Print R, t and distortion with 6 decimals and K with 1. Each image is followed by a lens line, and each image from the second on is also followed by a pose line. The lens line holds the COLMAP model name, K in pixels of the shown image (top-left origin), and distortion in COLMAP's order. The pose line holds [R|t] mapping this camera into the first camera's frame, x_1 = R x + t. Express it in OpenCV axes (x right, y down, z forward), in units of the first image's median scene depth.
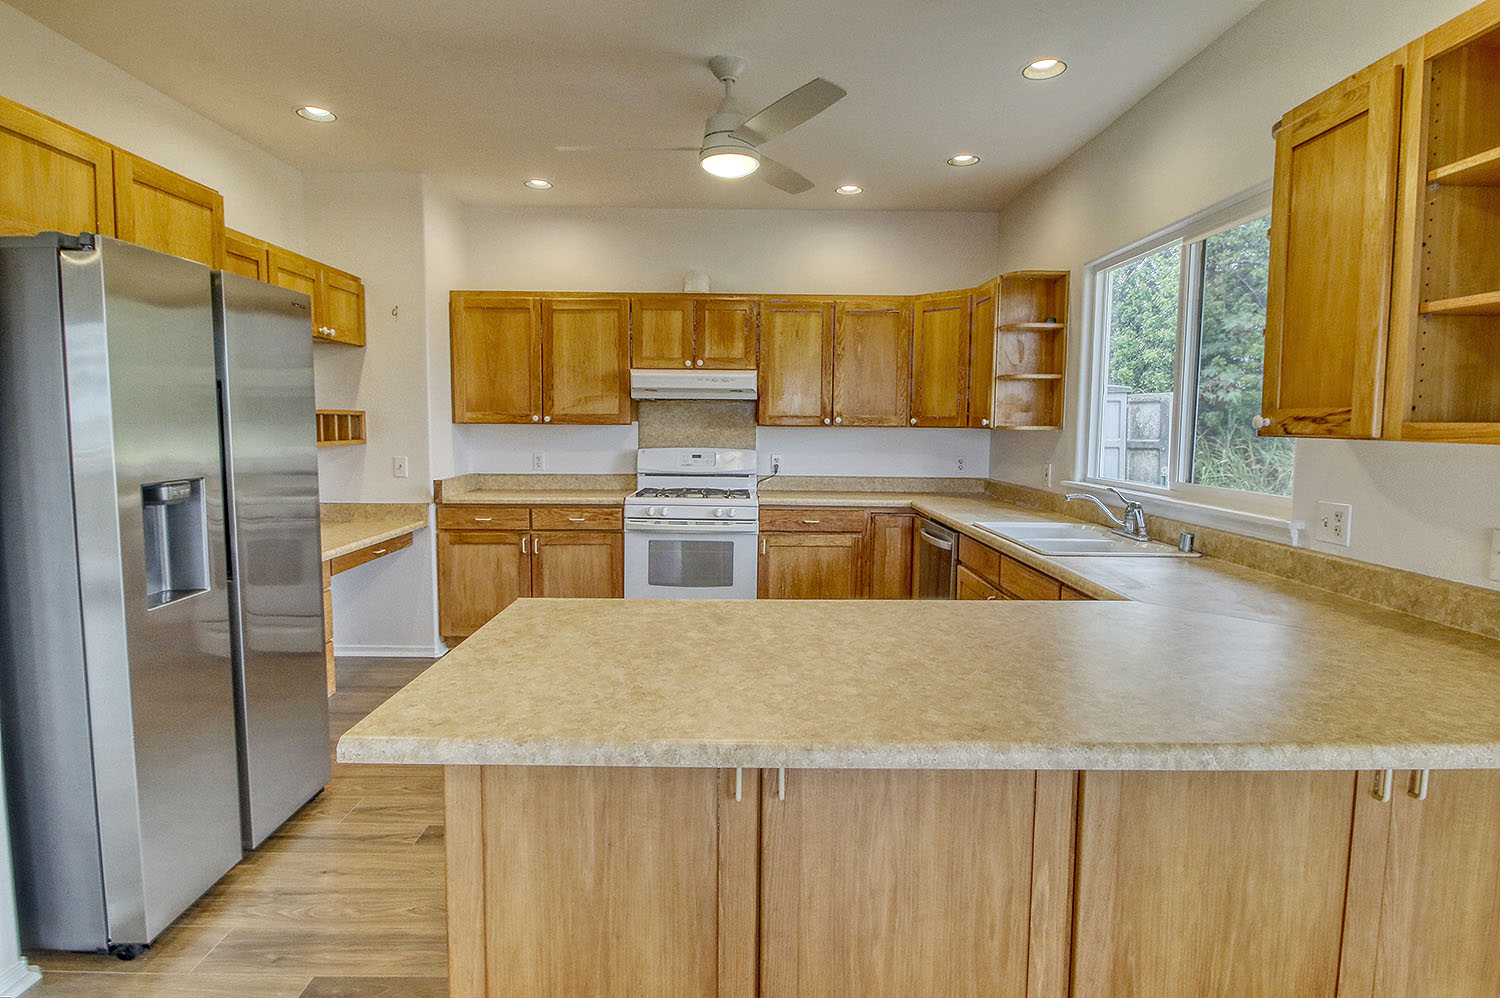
lens RADIAL K [[835.5, 0, 750.0], [0, 835.5, 499.0], [0, 0, 1]] dist [0.000329, -0.000057]
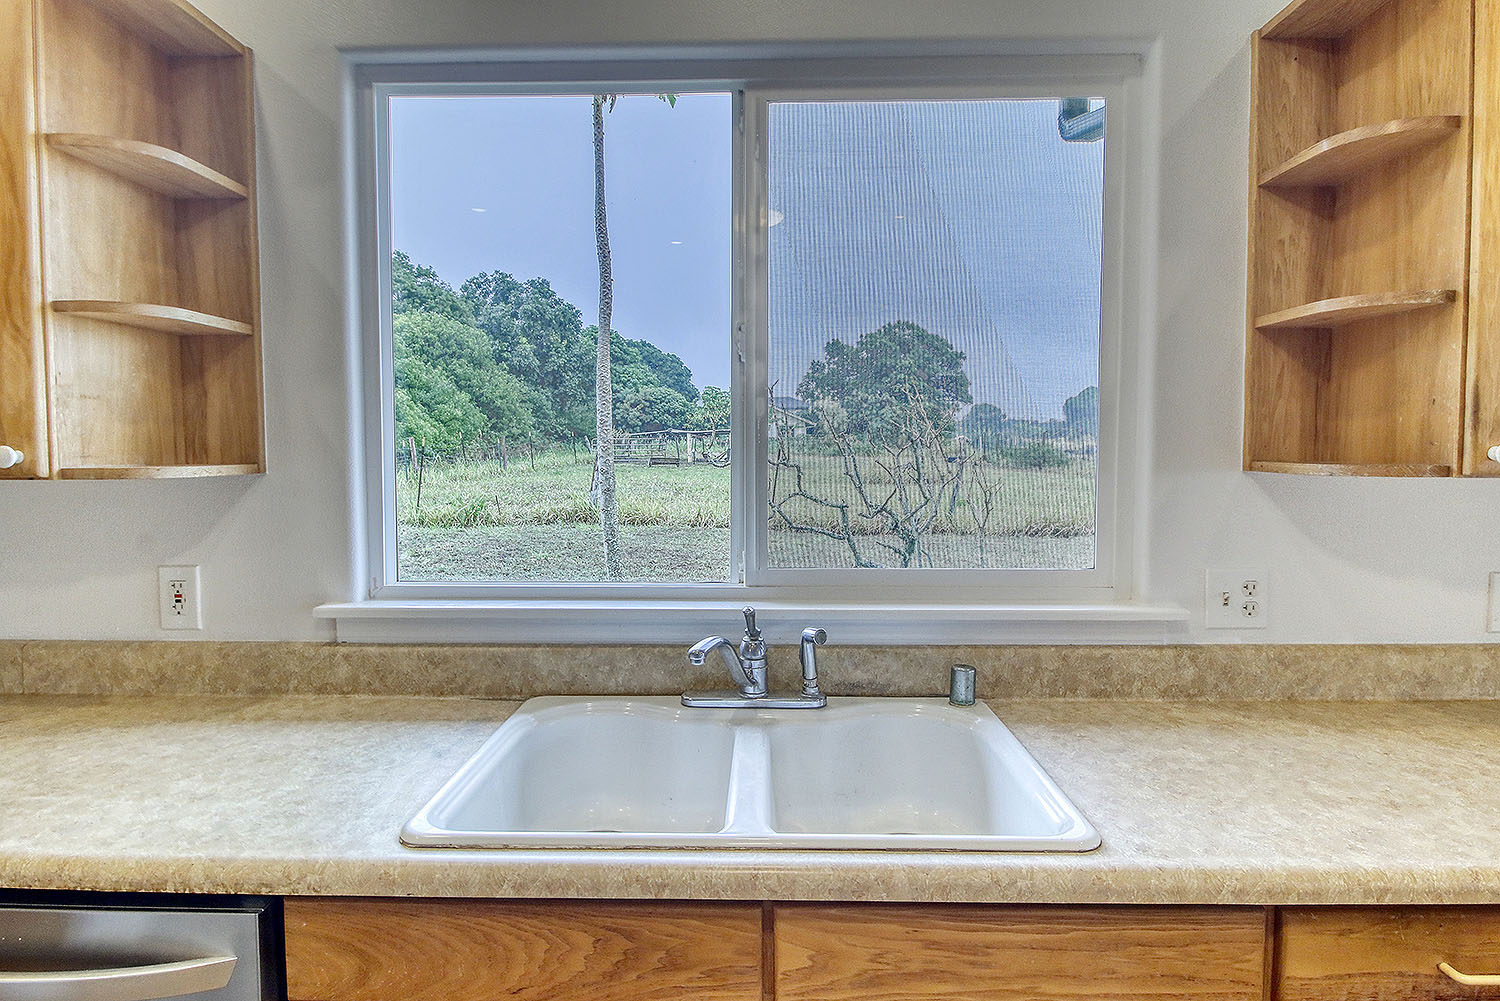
lens RADIAL K [[835.5, 0, 750.0], [0, 835.5, 500.5], [0, 0, 1]] dist [0.000329, -0.000057]
pose [[0.021026, -0.055244, 0.998251, 0.004336], [0.093238, 0.994229, 0.053058, -0.079172], [-0.995422, 0.091959, 0.026056, 0.859693]]
